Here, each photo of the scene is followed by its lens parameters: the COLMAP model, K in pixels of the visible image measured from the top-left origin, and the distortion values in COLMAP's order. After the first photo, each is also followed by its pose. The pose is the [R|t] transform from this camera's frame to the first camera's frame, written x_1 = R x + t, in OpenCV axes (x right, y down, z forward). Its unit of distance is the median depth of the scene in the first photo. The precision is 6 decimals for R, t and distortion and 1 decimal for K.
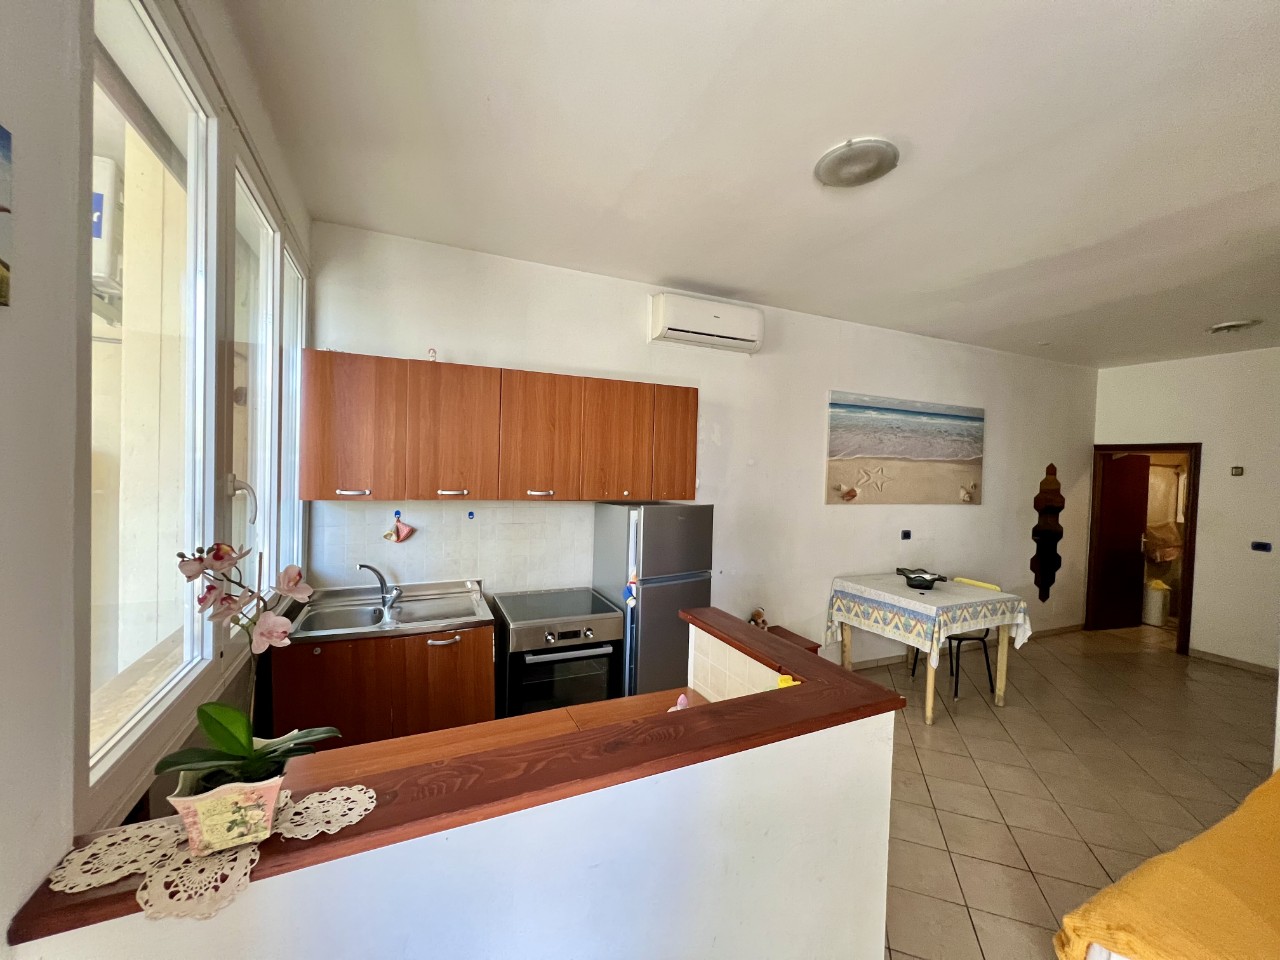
lens RADIAL K [[514.3, 0, 639.8], [0, 514.3, 476.9], [0, 0, 1]] dist [0.000654, 0.000186]
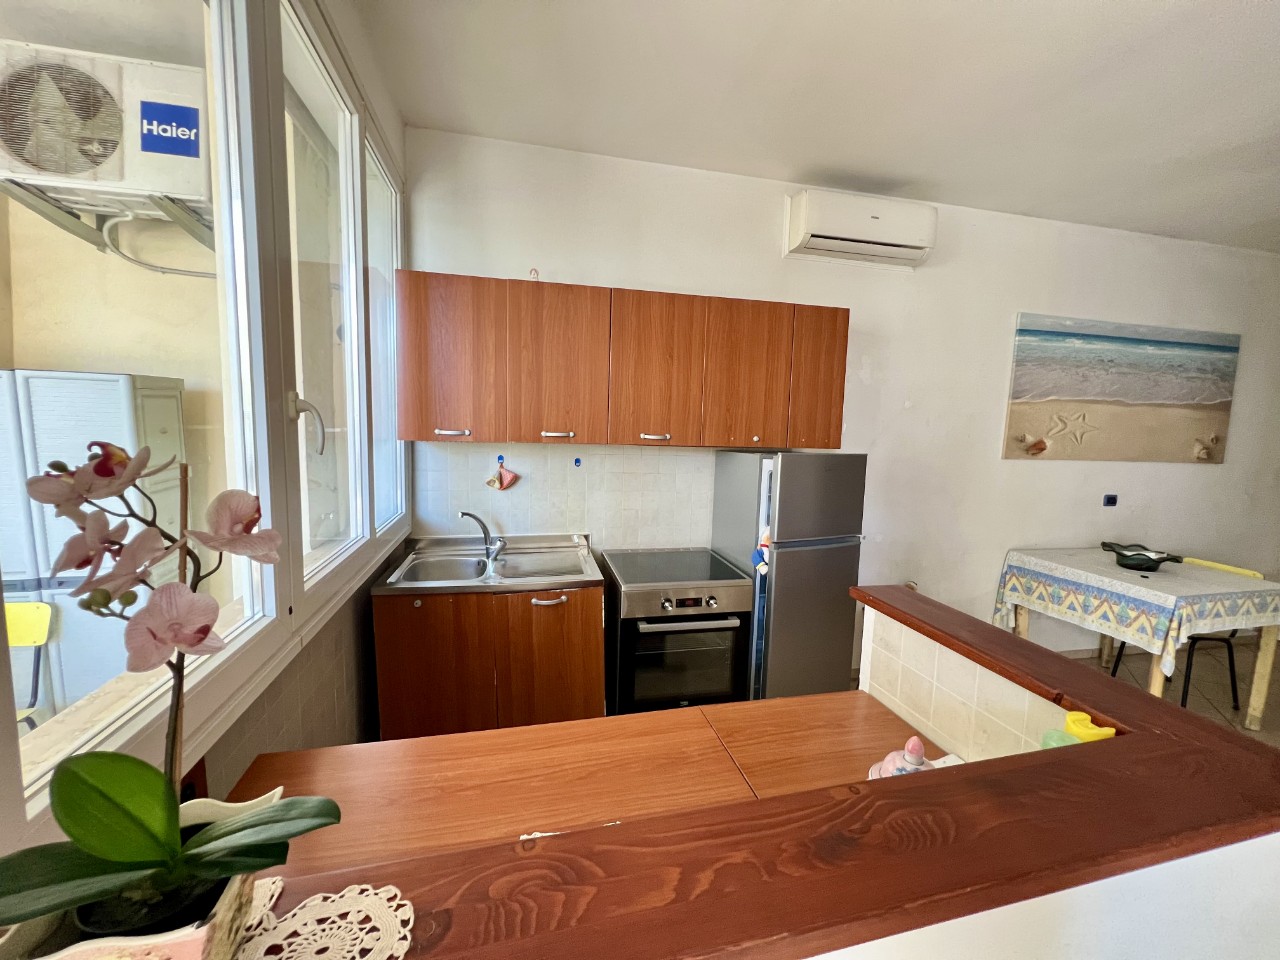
lens RADIAL K [[514.3, 0, 639.8], [0, 514.3, 479.1], [0, 0, 1]] dist [0.000654, 0.000186]
pose [[0.980782, 0.021469, -0.193921, -0.052301], [-0.005460, 0.996558, 0.082716, 0.031226], [0.195030, -0.080068, 0.977524, 0.157411]]
